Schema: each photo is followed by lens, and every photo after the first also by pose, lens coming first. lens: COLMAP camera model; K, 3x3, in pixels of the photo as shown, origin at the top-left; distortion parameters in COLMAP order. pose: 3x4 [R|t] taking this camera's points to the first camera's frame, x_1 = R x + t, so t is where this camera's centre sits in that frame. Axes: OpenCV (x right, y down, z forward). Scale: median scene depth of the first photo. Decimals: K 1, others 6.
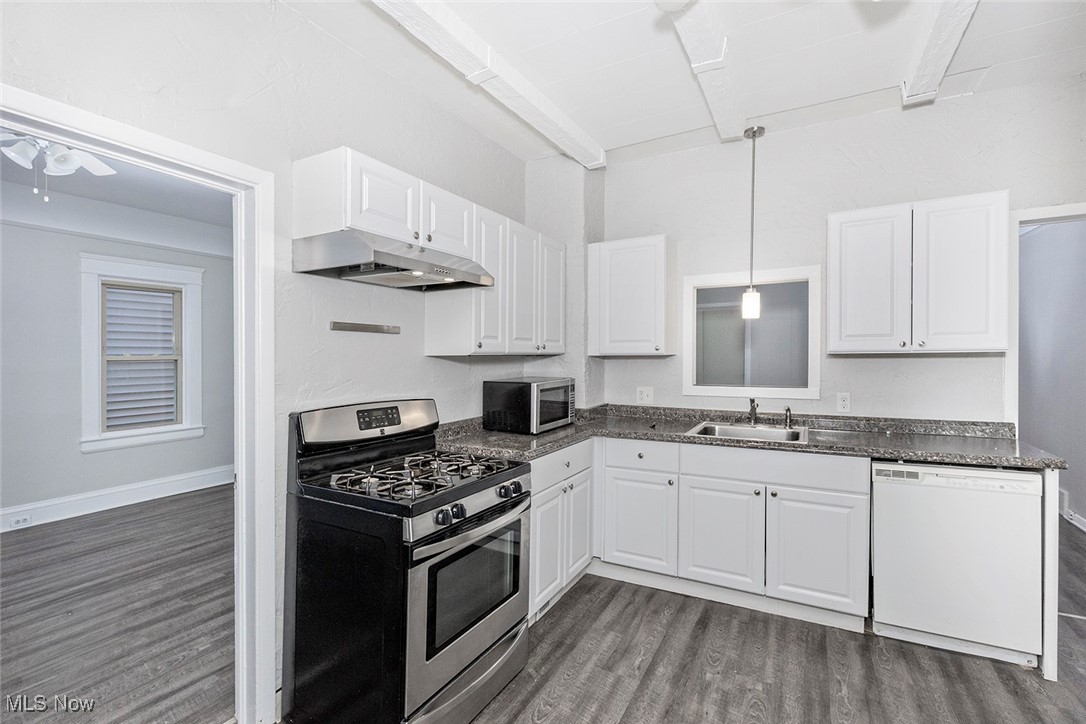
lens RADIAL K [[503.0, 0, 538.3], [0, 503.0, 354.4], [0, 0, 1]] dist [0.000382, -0.001049]
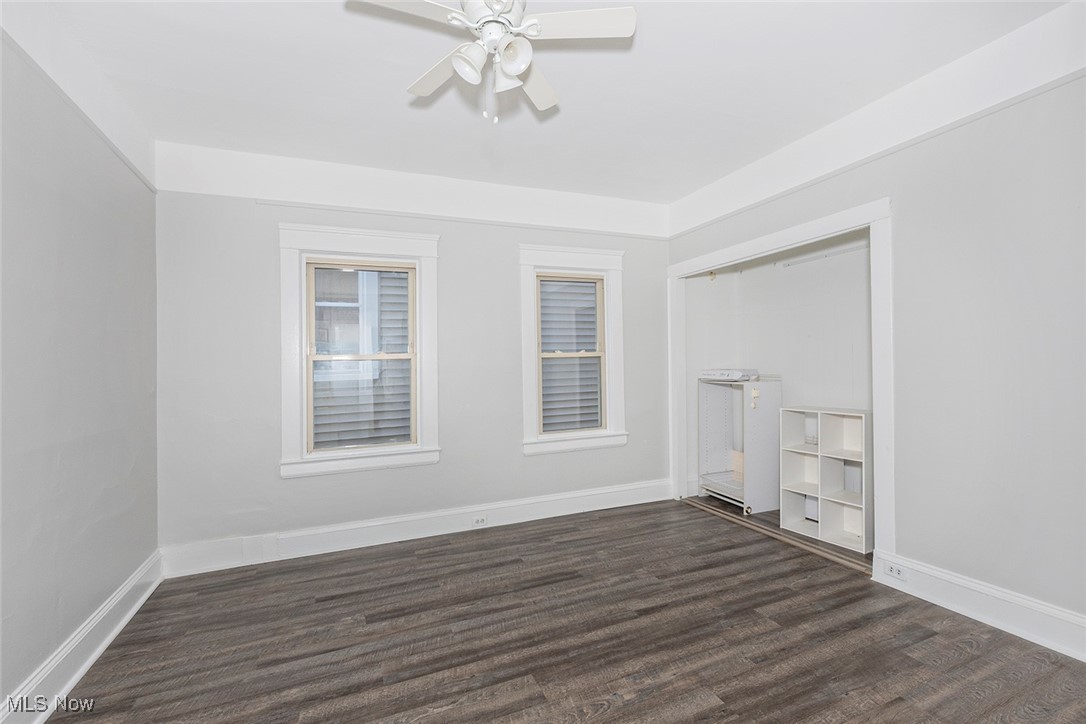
lens RADIAL K [[473.4, 0, 543.0], [0, 473.4, 362.0], [0, 0, 1]] dist [-0.000681, -0.000146]
pose [[0.785421, -0.021327, -0.618595, -0.503479], [0.022125, 0.999735, -0.006376, 0.041649], [0.618567, -0.008678, 0.785684, 0.501977]]
